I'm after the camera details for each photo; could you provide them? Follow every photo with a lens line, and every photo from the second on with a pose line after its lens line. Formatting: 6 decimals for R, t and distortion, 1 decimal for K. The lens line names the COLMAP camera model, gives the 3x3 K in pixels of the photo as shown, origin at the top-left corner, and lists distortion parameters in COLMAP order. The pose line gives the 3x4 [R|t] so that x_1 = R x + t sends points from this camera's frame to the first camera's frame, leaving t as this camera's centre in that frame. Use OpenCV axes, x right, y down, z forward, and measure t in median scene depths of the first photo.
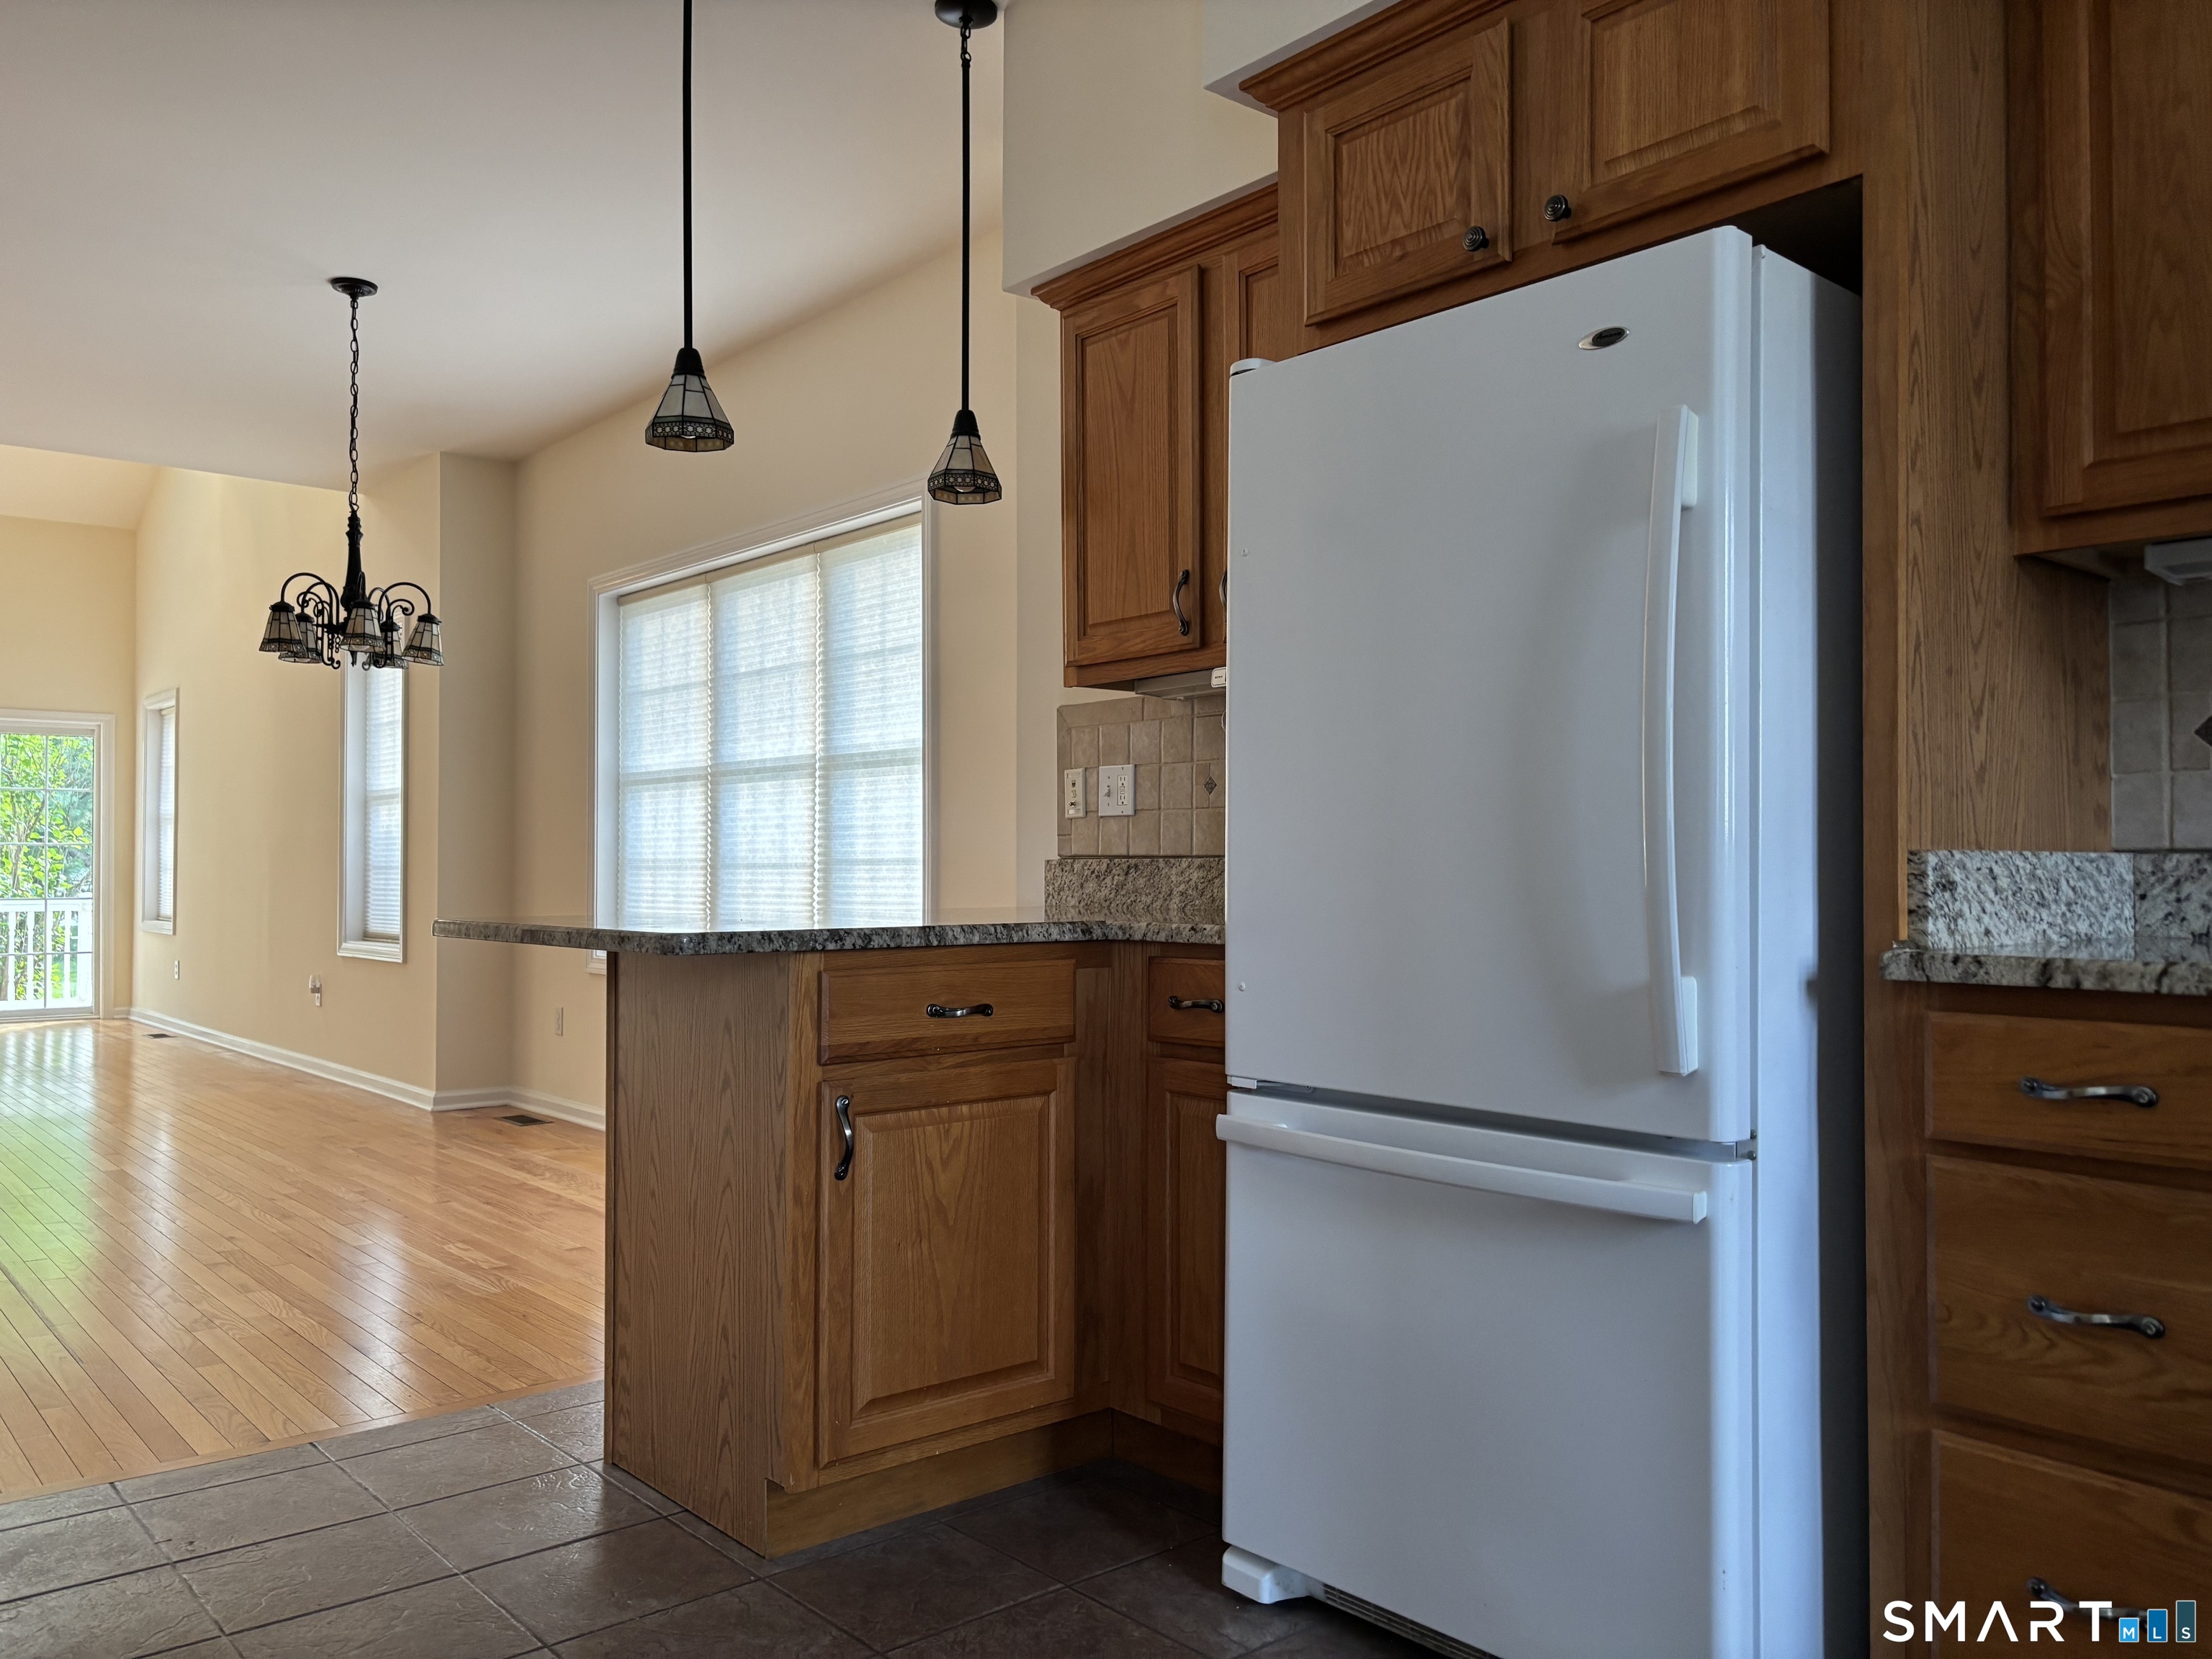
lens RADIAL K [[1700.0, 0, 1116.3], [0, 1700.0, 852.0], [0, 0, 1]] dist [0.041901, -0.043383]
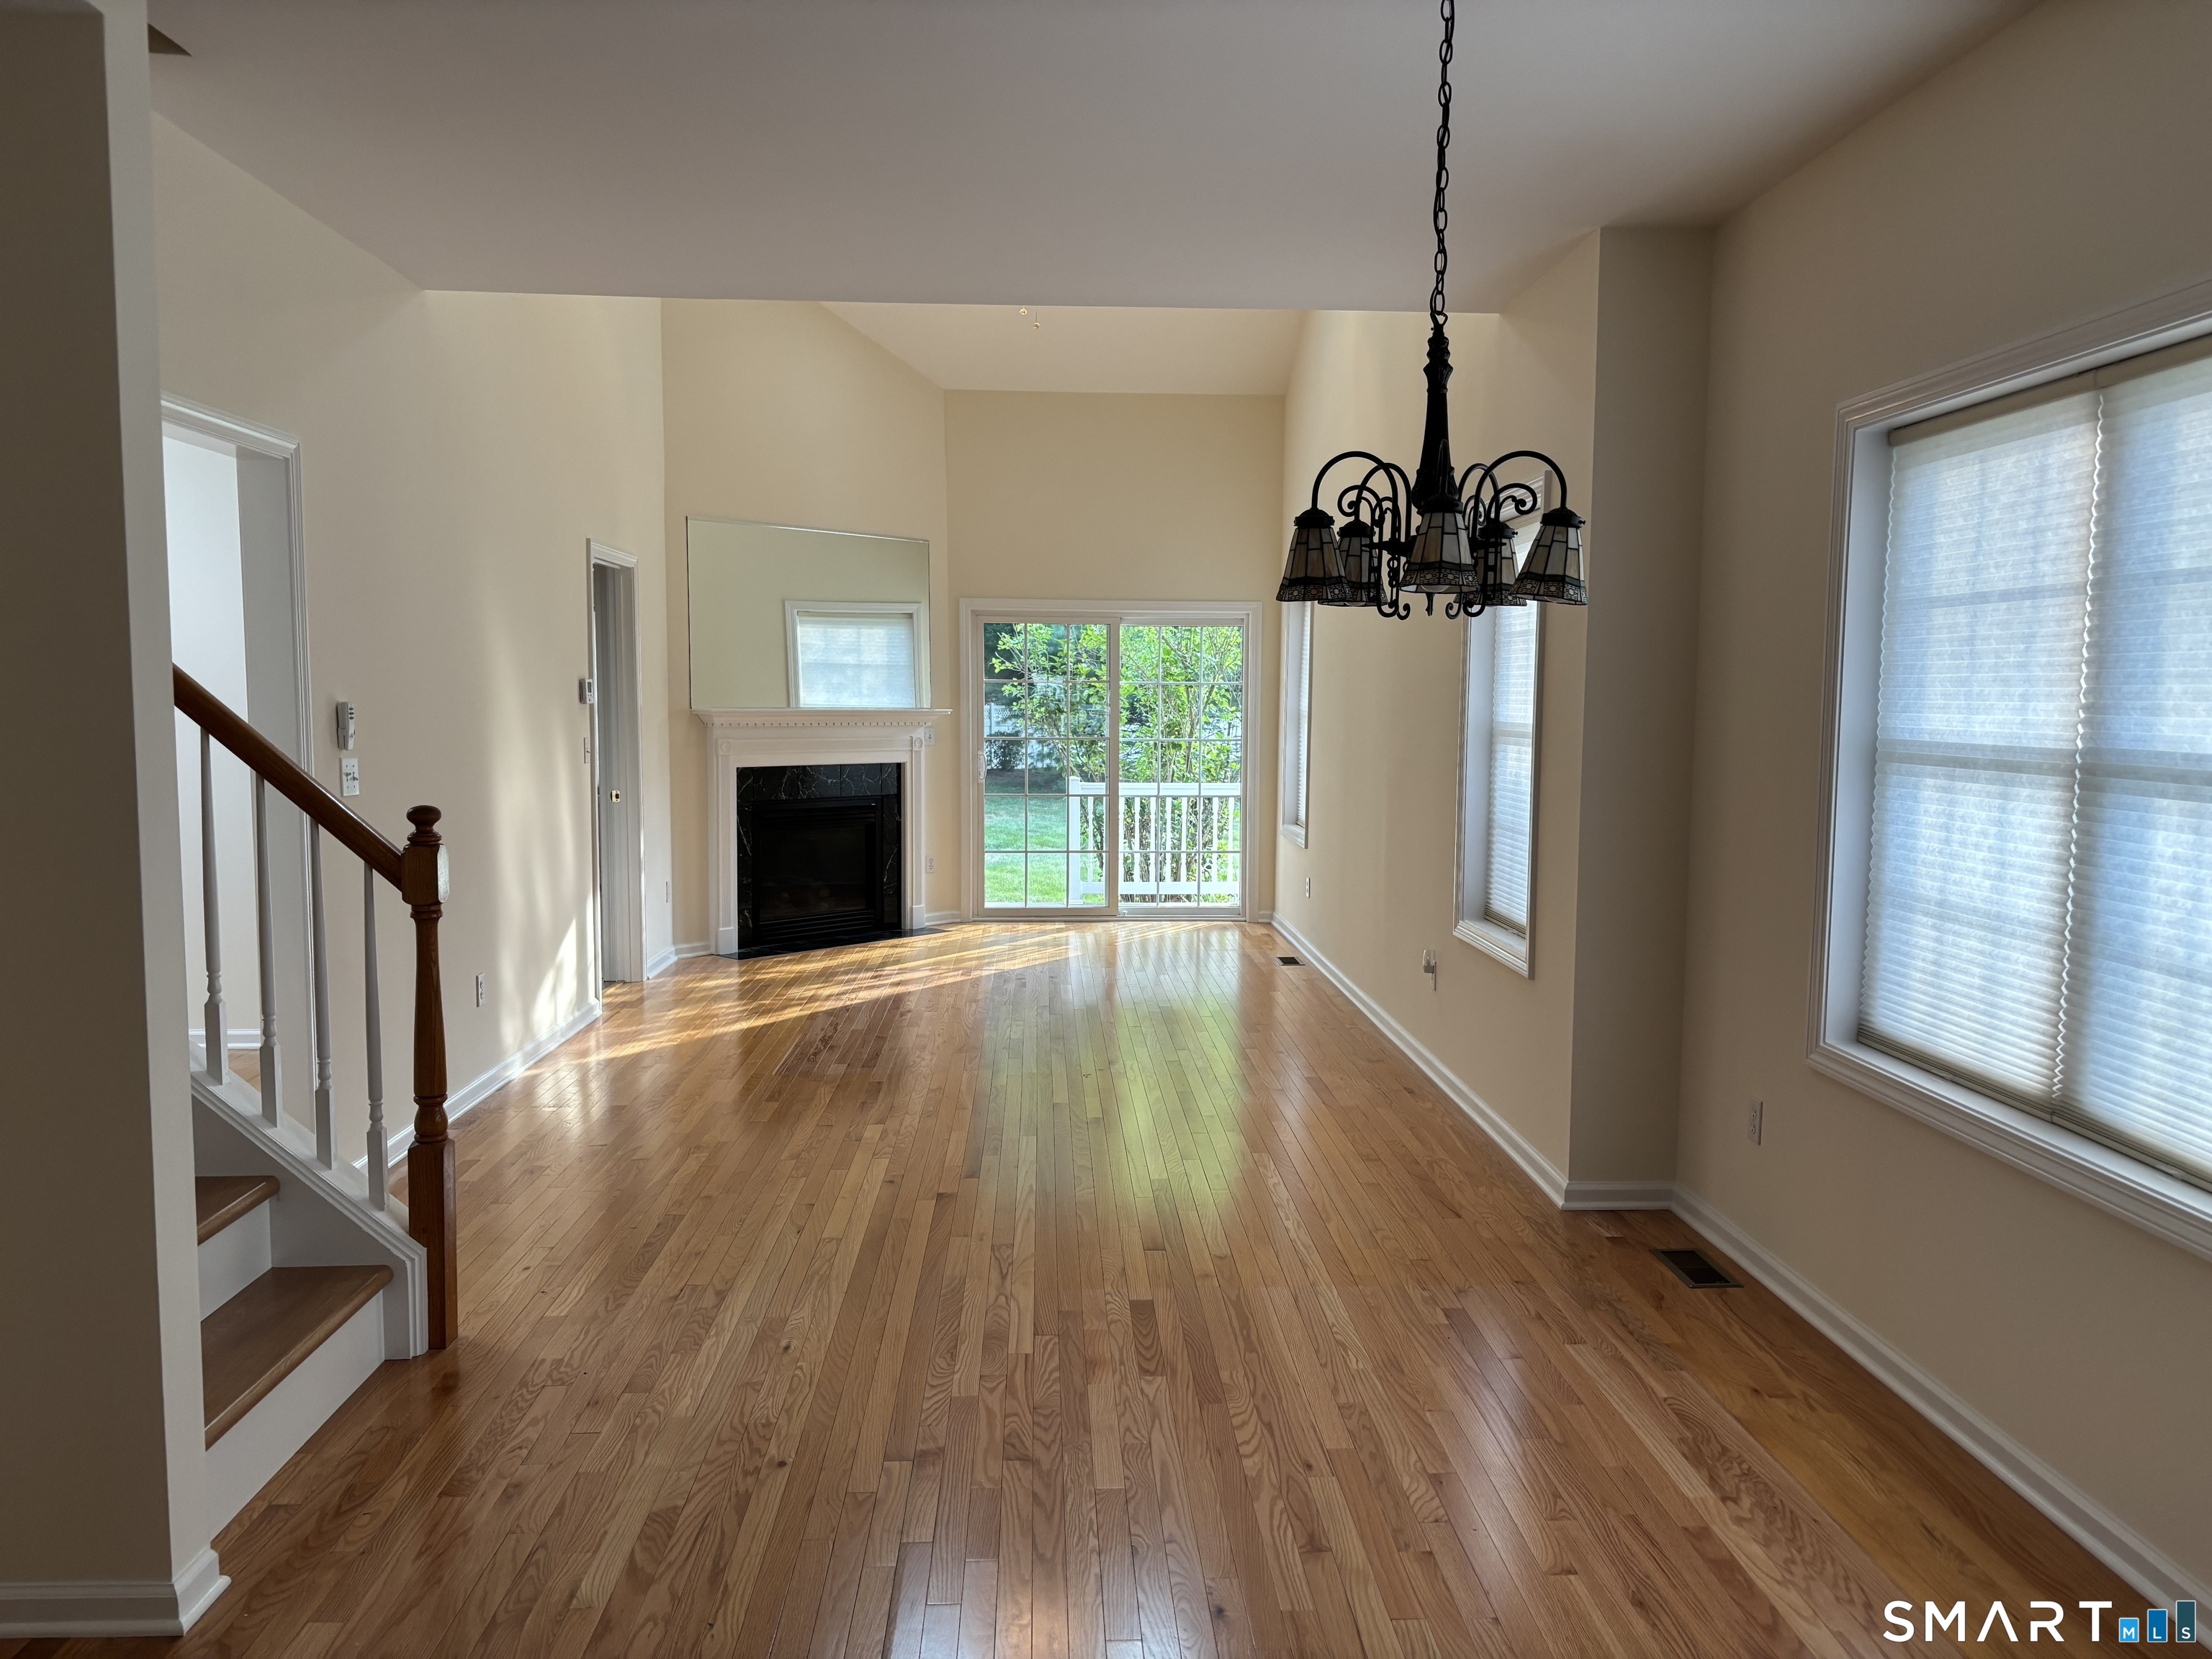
lens RADIAL K [[1672.6, 0, 1136.0], [0, 1672.6, 866.6], [0, 0, 1]] dist [0.075321, -0.131469]
pose [[0.801833, 0.061176, -0.594409, -0.164582], [0.005166, 0.993999, 0.109270, -0.074433], [0.597527, -0.090687, 0.796704, 0.426777]]
